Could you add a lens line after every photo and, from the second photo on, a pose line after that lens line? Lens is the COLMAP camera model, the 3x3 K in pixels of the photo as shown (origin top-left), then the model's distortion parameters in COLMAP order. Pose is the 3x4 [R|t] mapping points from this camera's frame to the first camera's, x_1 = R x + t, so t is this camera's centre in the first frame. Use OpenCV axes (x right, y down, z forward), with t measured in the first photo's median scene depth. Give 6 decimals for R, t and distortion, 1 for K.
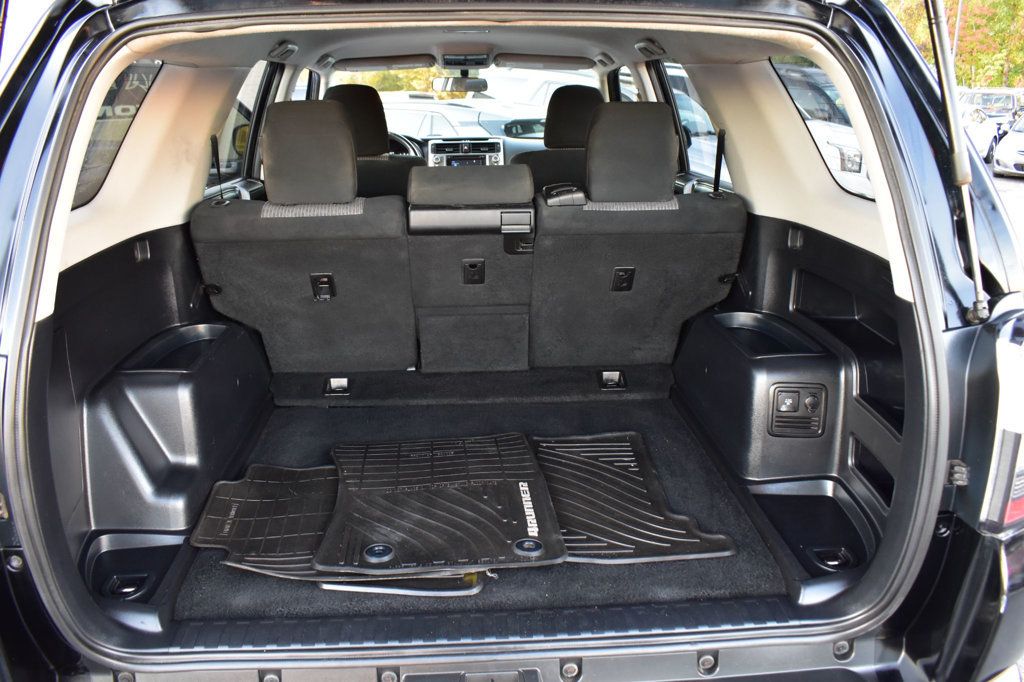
lens RADIAL K [[796.2, 0, 512.0], [0, 796.2, 341.0], [0, 0, 1]] dist [-0.096013, 0.001534]
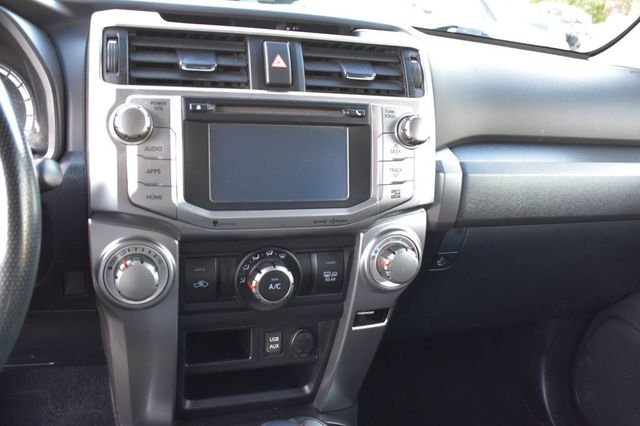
lens RADIAL K [[561.3, 0, 320.0], [0, 561.3, 213.0], [0, 0, 1]] dist [-0.096470, -0.000246]
pose [[0.962449, 0.006421, 0.271387, -0.086918], [-0.025336, 0.997481, 0.066252, -0.214494], [-0.270278, -0.070640, 0.960187, 0.853926]]
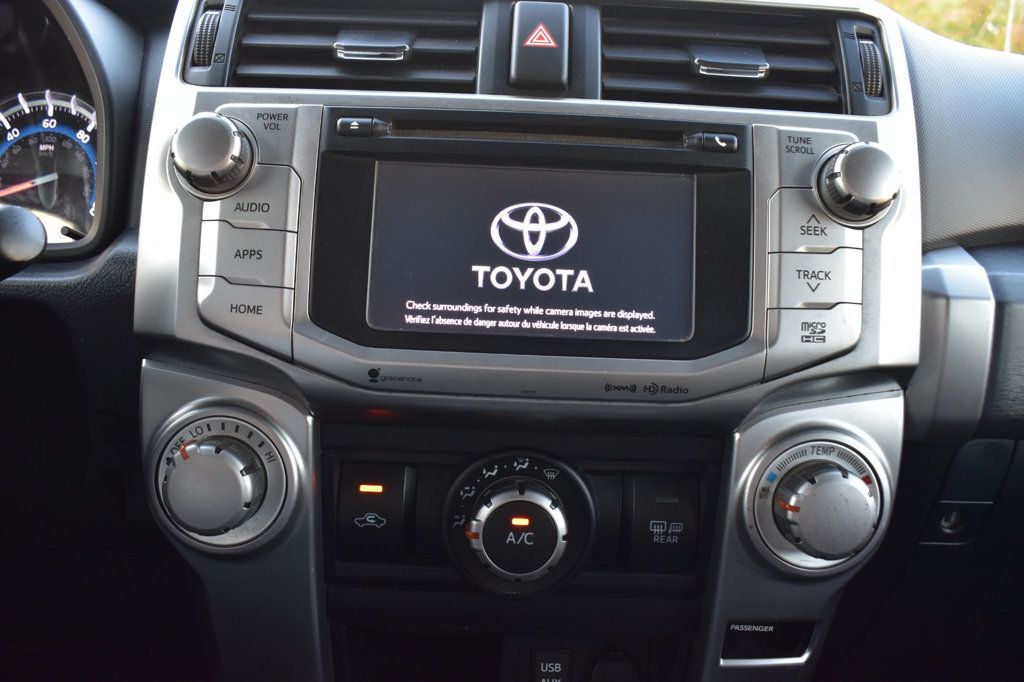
lens RADIAL K [[898.1, 0, 512.0], [0, 898.1, 341.0], [0, 0, 1]] dist [-0.096470, -0.000246]
pose [[0.996970, 0.062219, -0.046696, -0.054950], [-0.065320, 0.995536, -0.068123, -0.200287], [0.042249, 0.070967, 0.996584, 0.894208]]
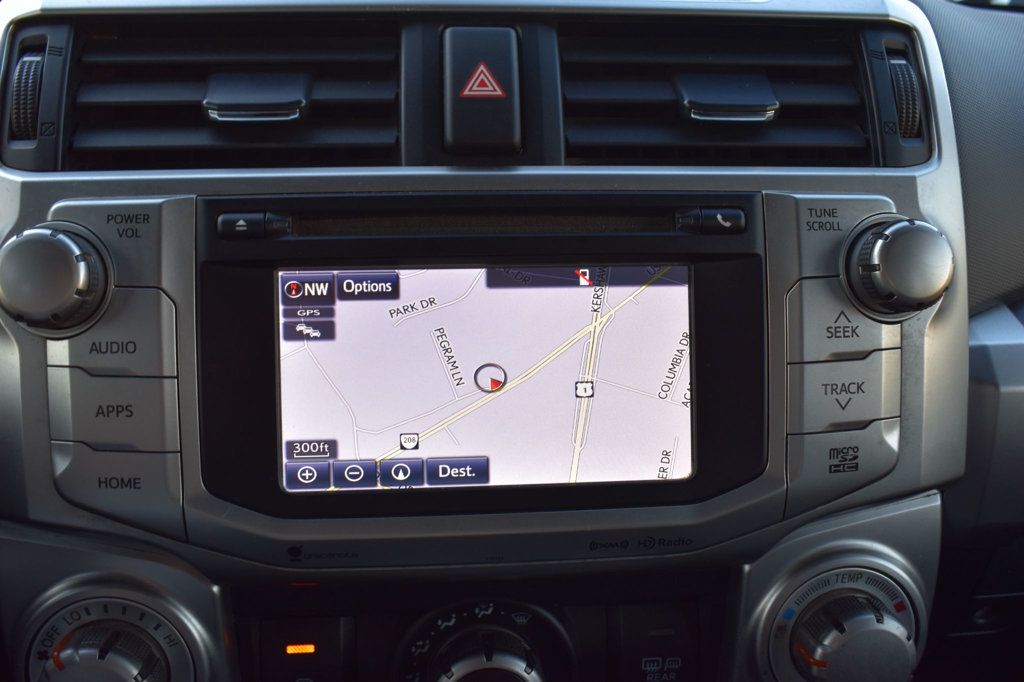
lens RADIAL K [[983.7, 0, 512.0], [0, 983.7, 341.0], [0, 0, 1]] dist [-0.086322, 0.004451]
pose [[0.999253, 0.007075, 0.037994, -0.059207], [-0.008684, 0.999065, 0.042362, -0.224162], [-0.037659, -0.042660, 0.998380, 0.908745]]
